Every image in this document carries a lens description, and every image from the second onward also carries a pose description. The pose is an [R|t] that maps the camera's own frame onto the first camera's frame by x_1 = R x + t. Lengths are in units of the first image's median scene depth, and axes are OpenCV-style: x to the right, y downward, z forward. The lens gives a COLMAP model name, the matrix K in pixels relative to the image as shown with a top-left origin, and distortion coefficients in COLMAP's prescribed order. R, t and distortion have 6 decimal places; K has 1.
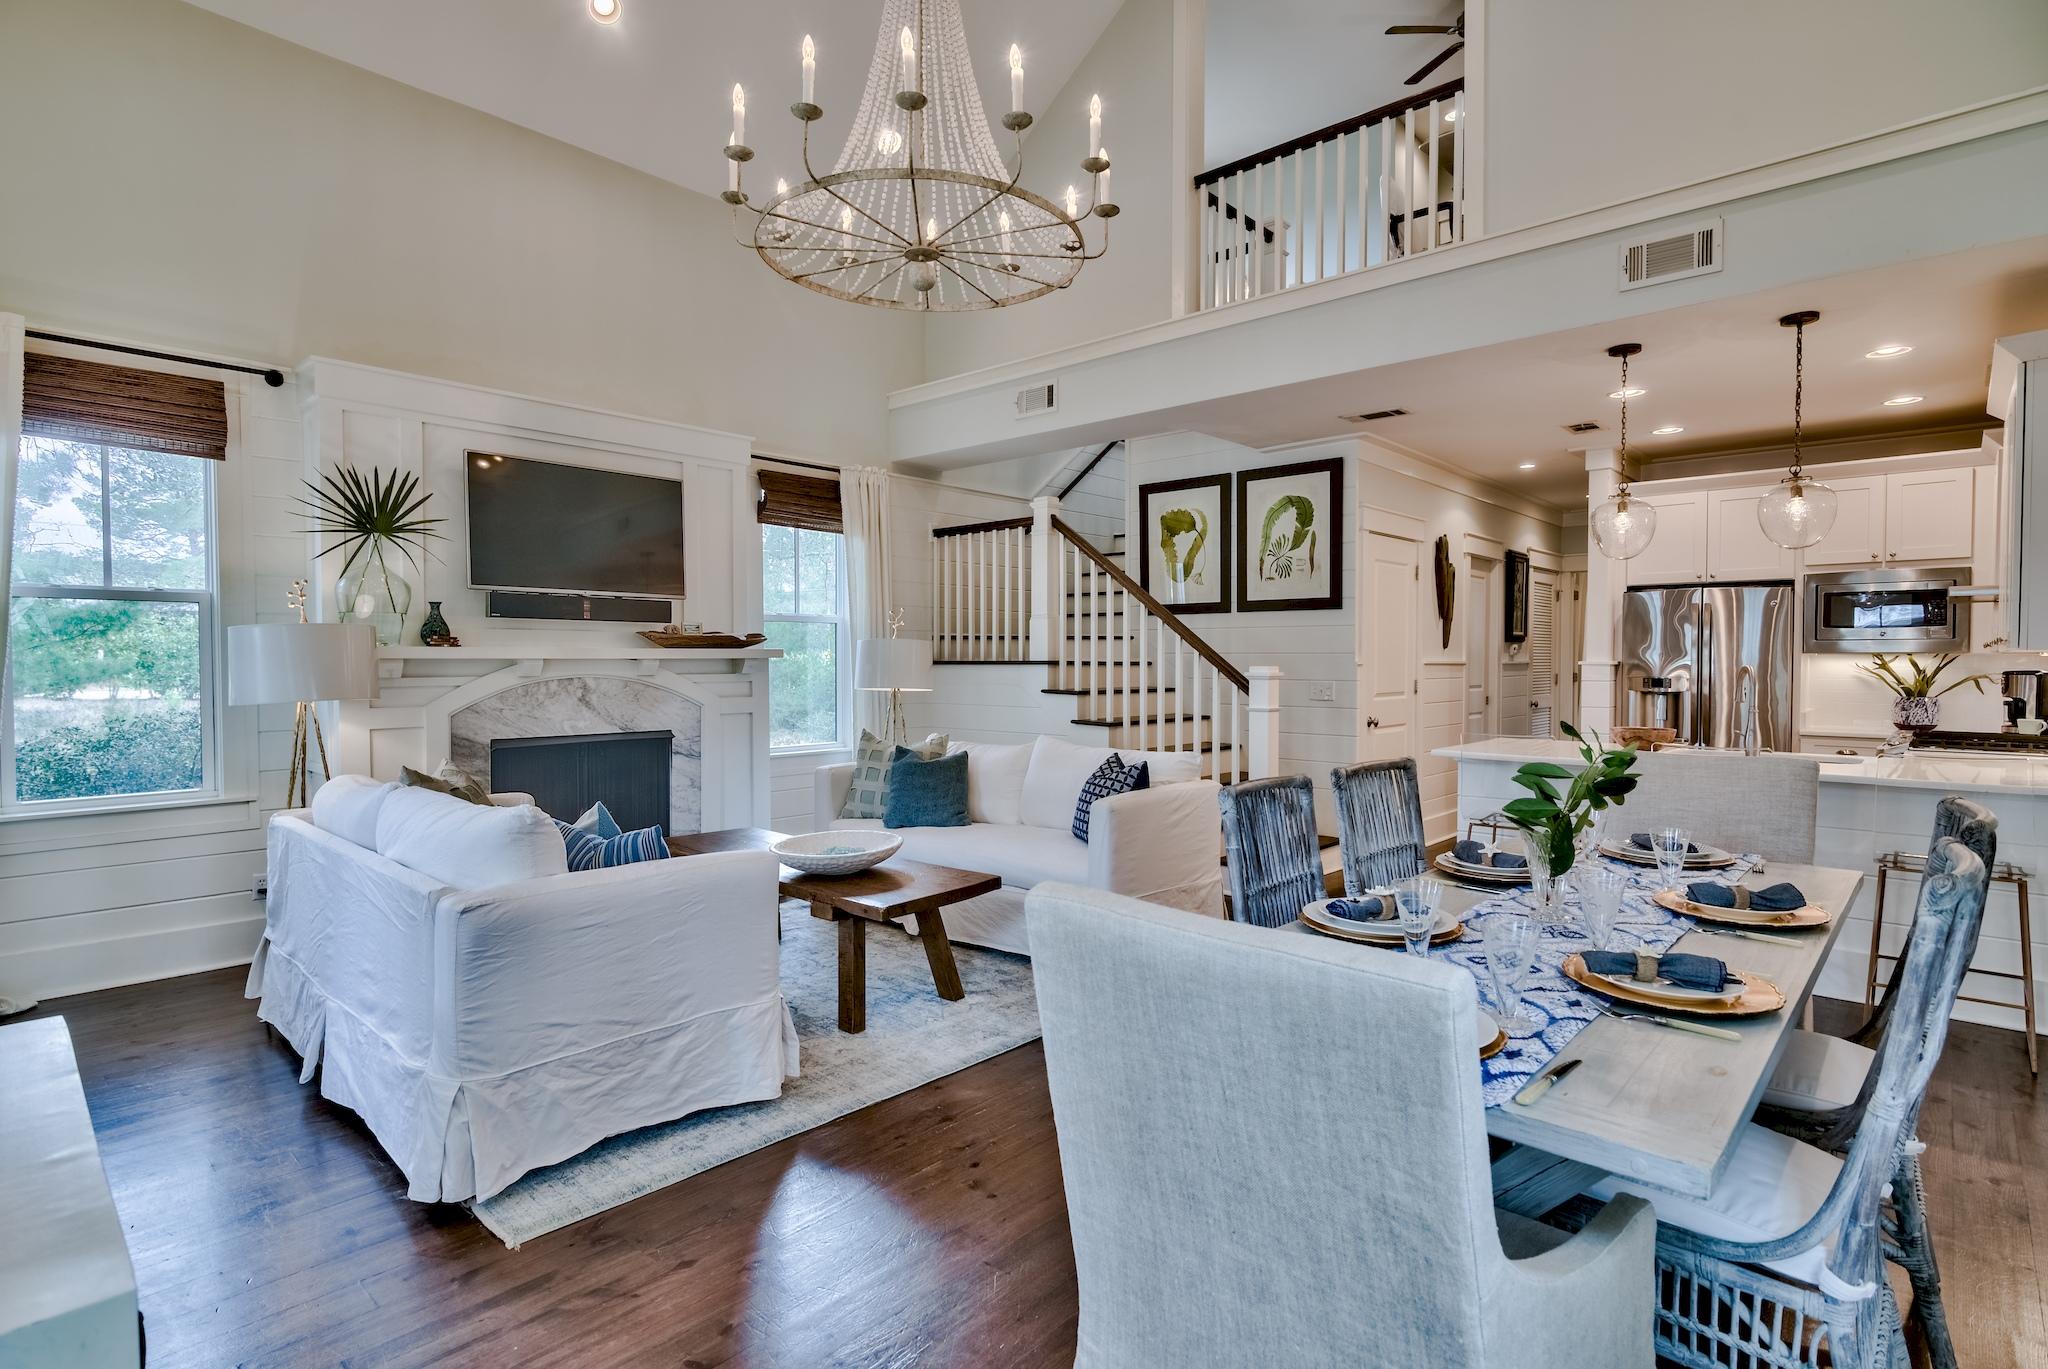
lens RADIAL K [[1037.4, 0, 987.3], [0, 1037.4, 688.9], [0, 0, 1]] dist [-0.000758, 0.001093]
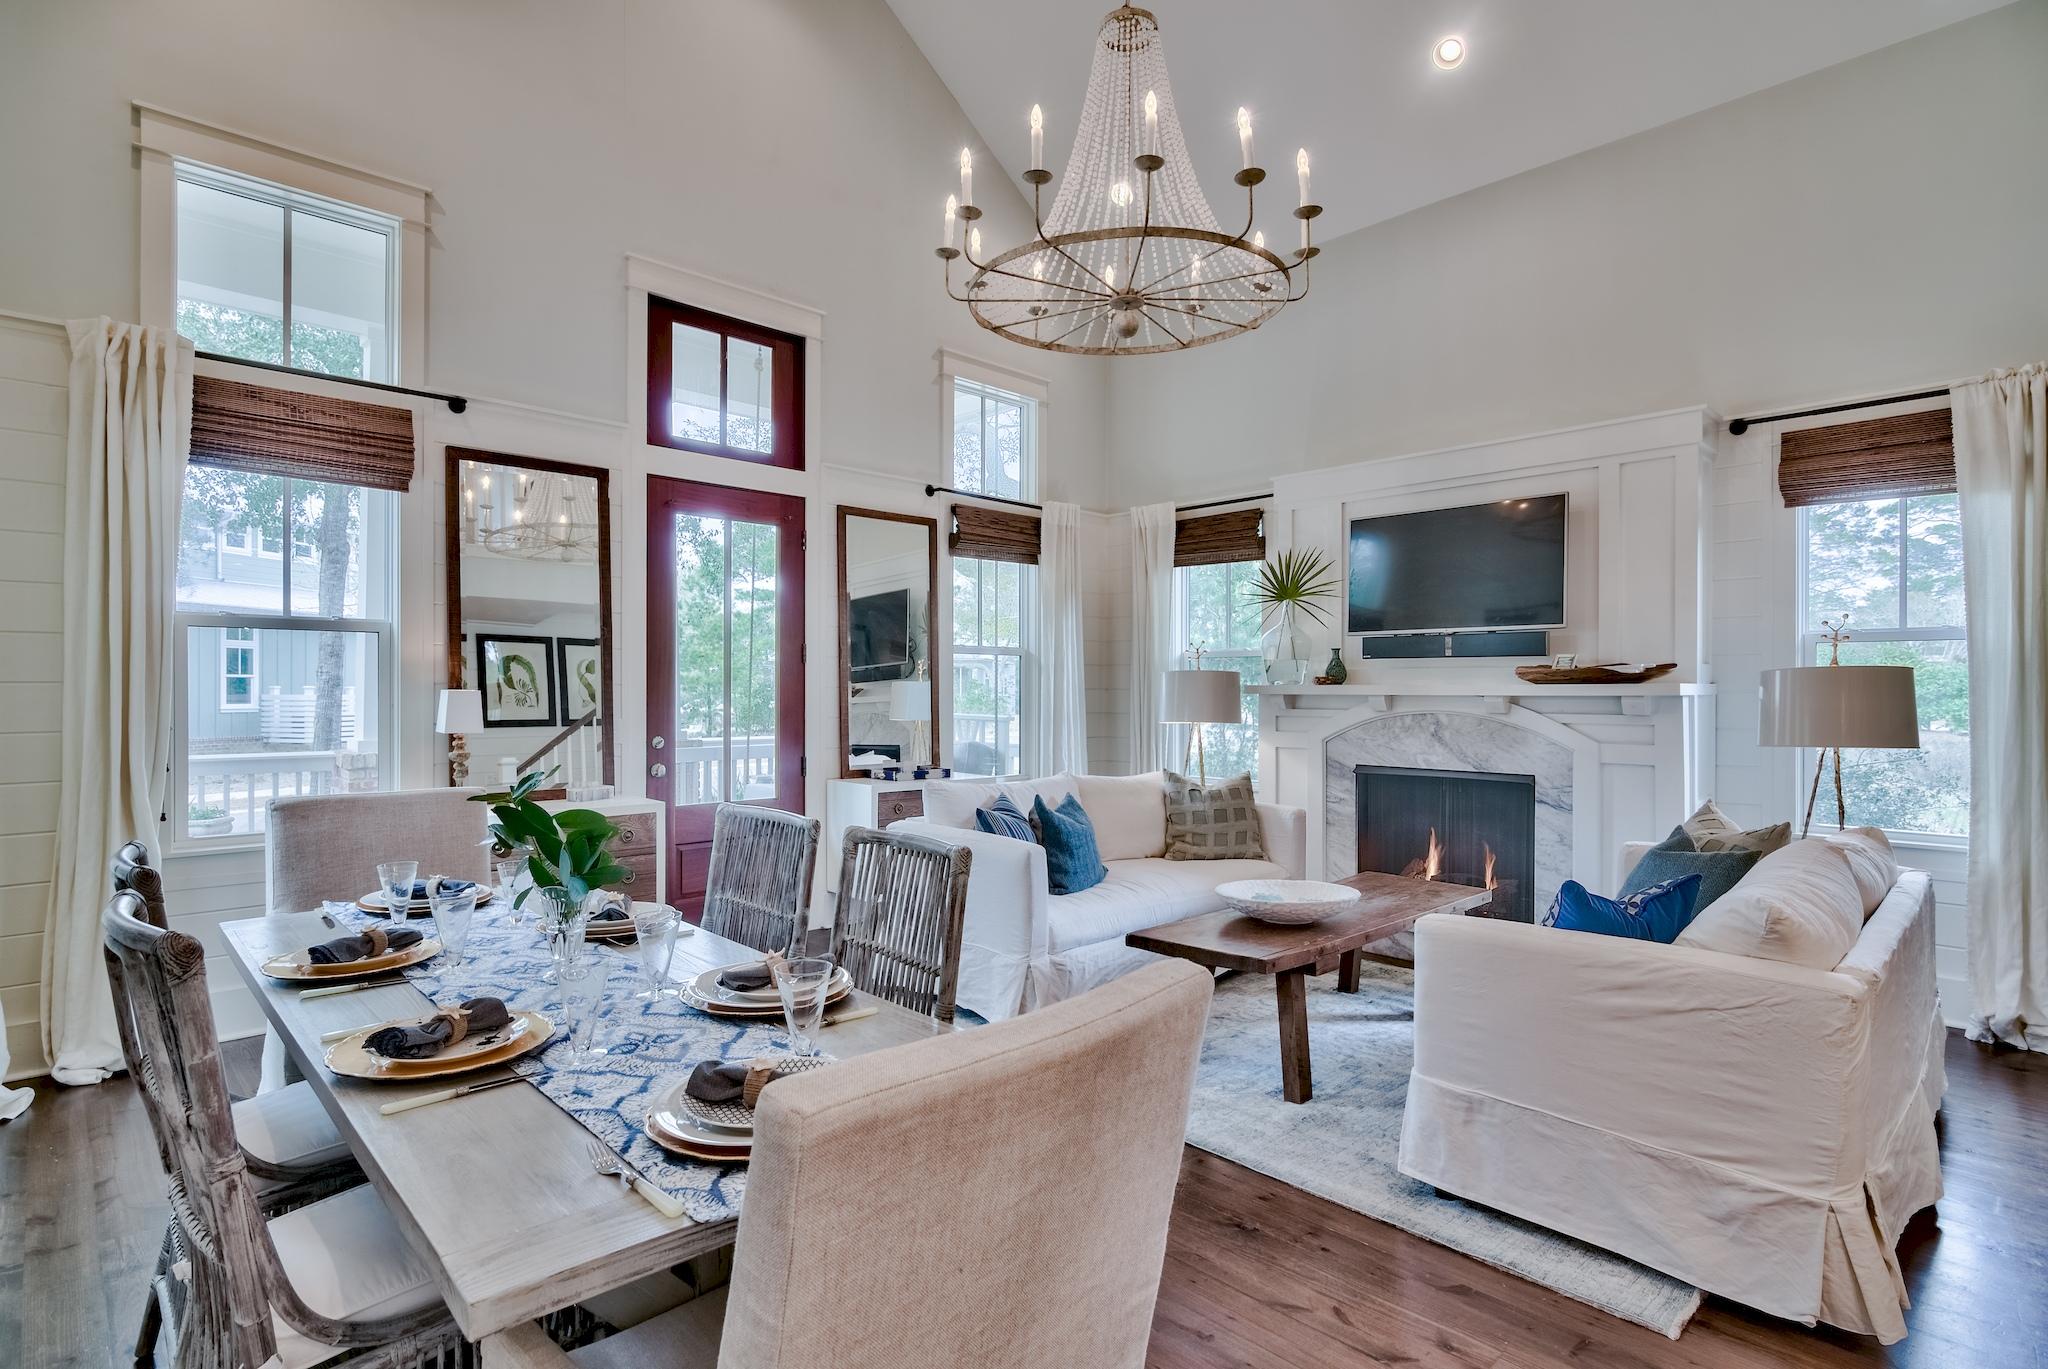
lens RADIAL K [[1037.4, 0, 987.3], [0, 1037.4, 688.9], [0, 0, 1]] dist [-0.000758, 0.001093]
pose [[-0.079758, -0.003526, -0.996808, 0.630969], [-0.033482, 0.999439, -0.000857, -0.018404], [0.996252, 0.033306, -0.079831, 0.600604]]
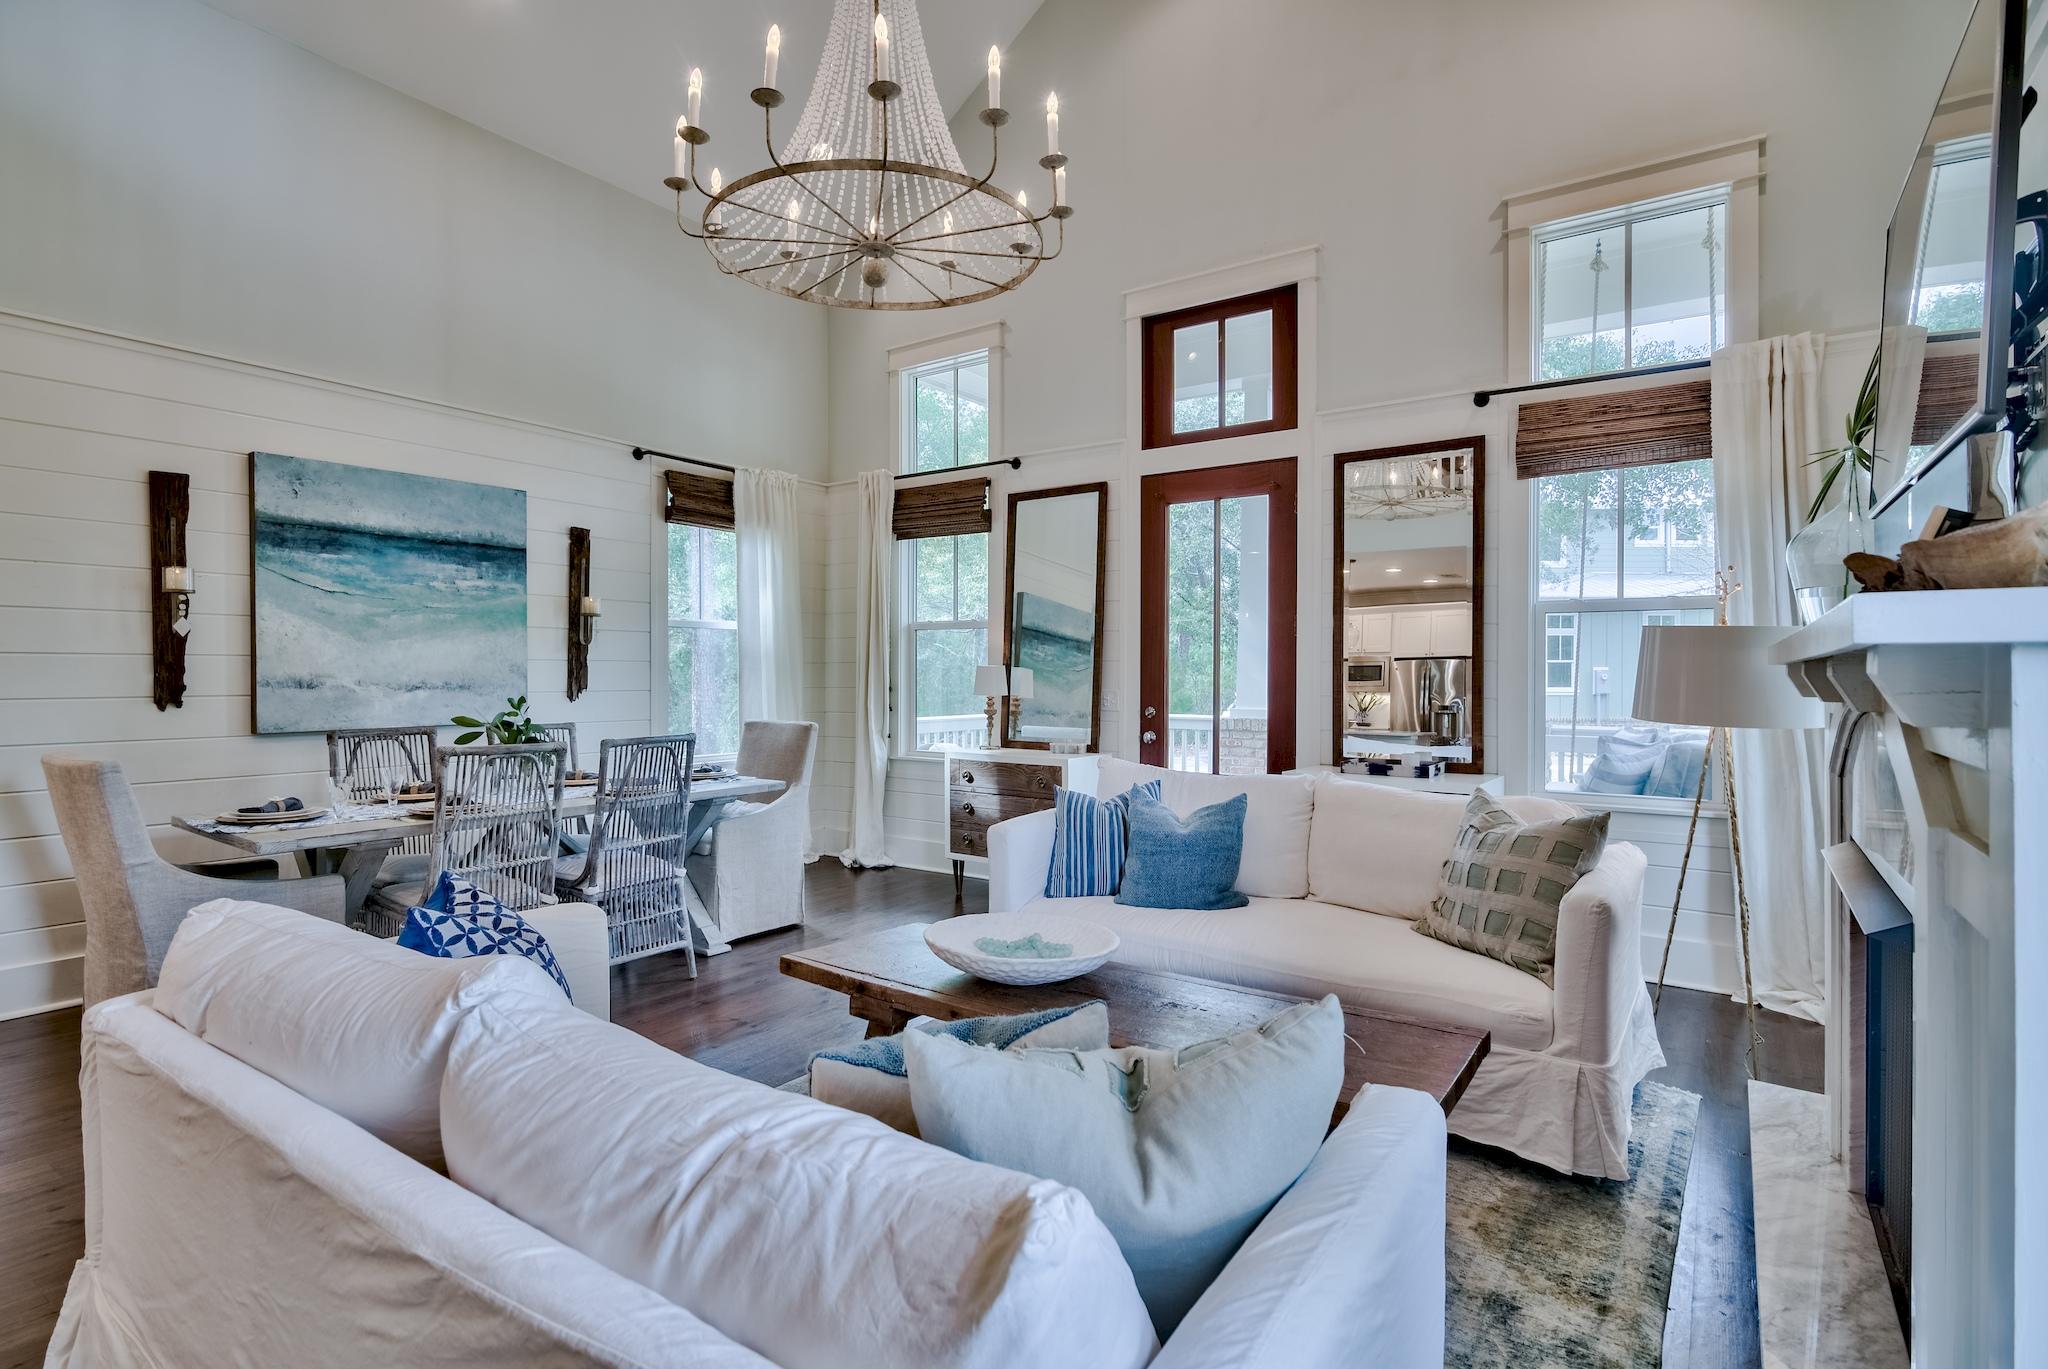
lens RADIAL K [[980.6, 0, 1024.0], [0, 980.6, 684.5], [0, 0, 1]] dist [-0.000017, 0.000113]
pose [[-0.989598, -0.000090, -0.143861, -0.015203], [-0.006123, 0.999120, 0.041494, -0.029641], [0.143730, 0.041944, -0.988728, 1.208464]]
